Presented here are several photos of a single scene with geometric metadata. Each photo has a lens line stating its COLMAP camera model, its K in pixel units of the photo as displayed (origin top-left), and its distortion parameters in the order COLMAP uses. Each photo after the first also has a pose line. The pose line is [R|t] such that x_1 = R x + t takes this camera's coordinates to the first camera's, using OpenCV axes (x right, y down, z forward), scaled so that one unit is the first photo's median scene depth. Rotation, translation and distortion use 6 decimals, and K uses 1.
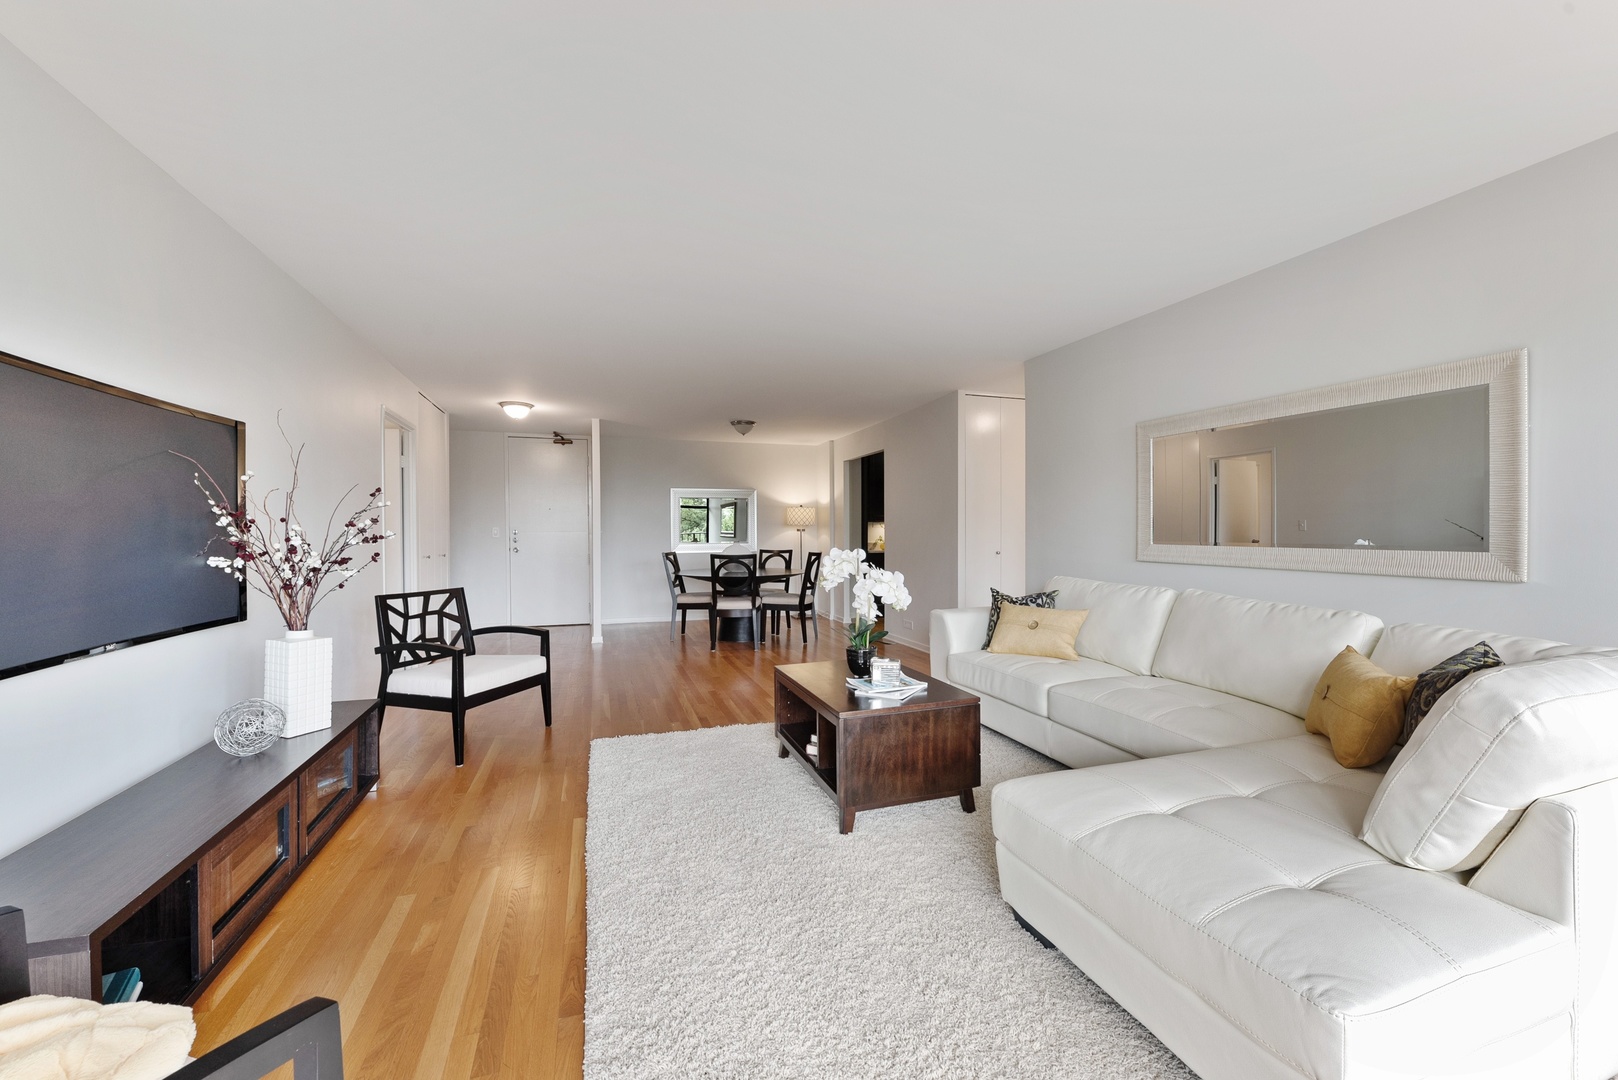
lens RADIAL K [[637.4, 0, 807.5], [0, 637.4, 533.4], [0, 0, 1]] dist [-0.020782, -0.000312]
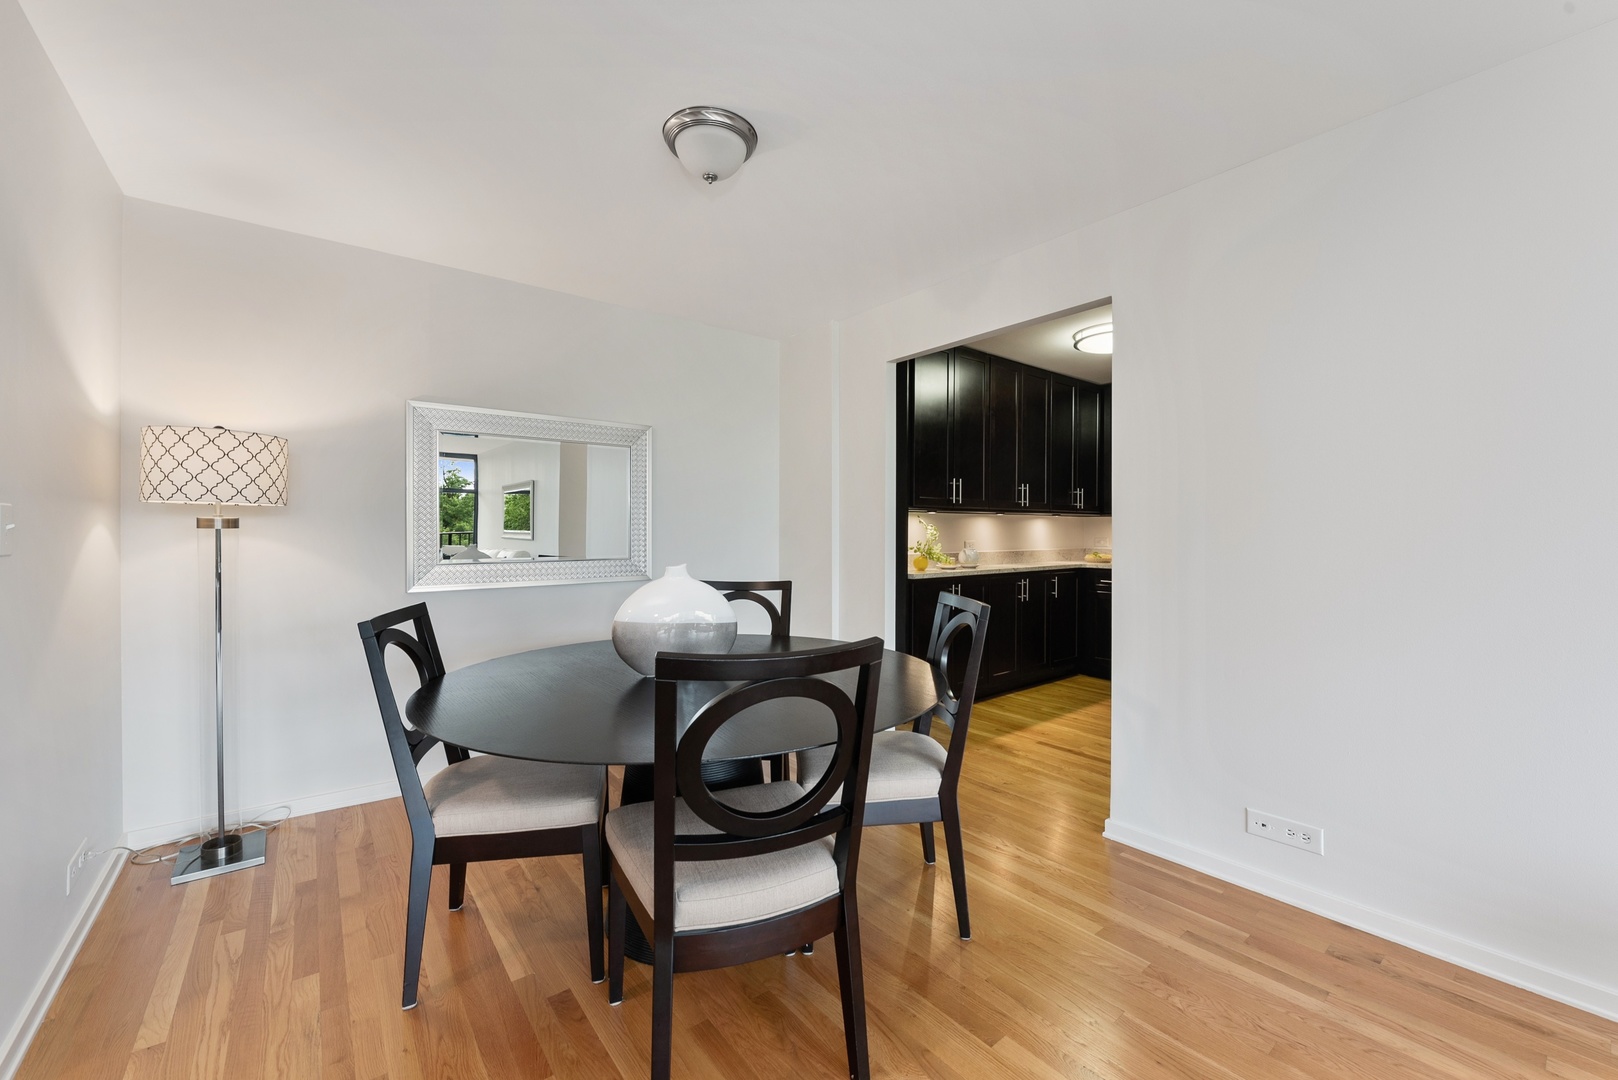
lens RADIAL K [[637.4, 0, 816.1], [0, 637.4, 537.4], [0, 0, 1]] dist [-0.020782, -0.000312]
pose [[0.936205, 0.000833, 0.351454, -0.153300], [-0.003400, 0.999972, 0.006686, -0.001609], [-0.351438, -0.007454, 0.936181, 0.729202]]
